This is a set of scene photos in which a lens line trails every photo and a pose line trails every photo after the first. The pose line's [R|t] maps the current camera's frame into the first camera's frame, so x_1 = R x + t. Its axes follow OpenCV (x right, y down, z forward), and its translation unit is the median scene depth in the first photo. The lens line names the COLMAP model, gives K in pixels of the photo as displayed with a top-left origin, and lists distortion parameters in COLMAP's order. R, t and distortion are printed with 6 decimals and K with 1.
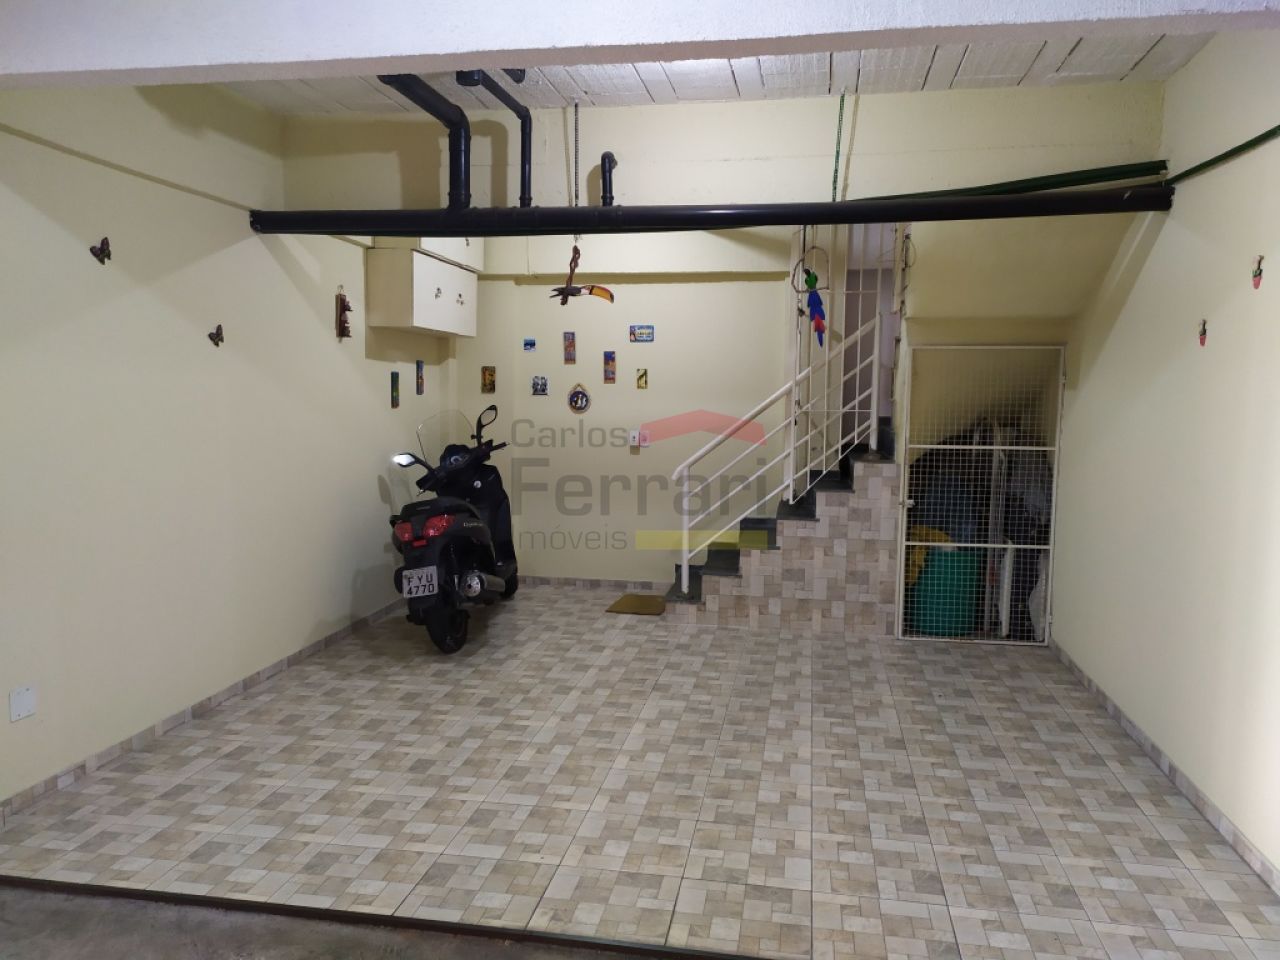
lens RADIAL K [[957.1, 0, 648.9], [0, 957.1, 482.8], [0, 0, 1]] dist [0.037221, -0.010559]
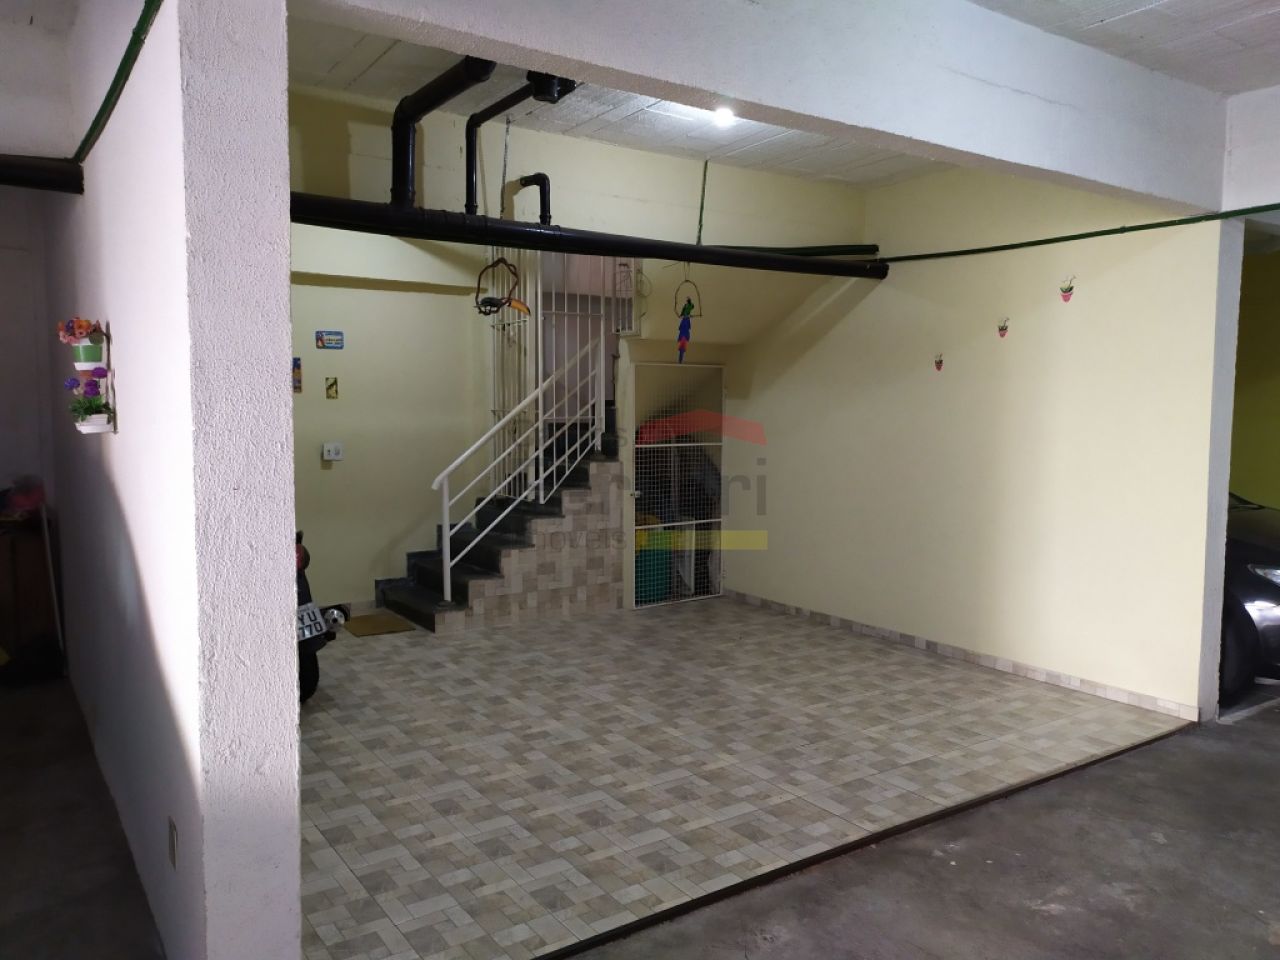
lens RADIAL K [[957.1, 0, 649.5], [0, 957.1, 481.0], [0, 0, 1]] dist [0.037221, -0.010559]
pose [[0.711827, -0.064485, 0.699388, -0.714723], [0.072349, 0.997211, 0.018310, -0.020134], [-0.698619, 0.037566, 0.714507, 0.181820]]
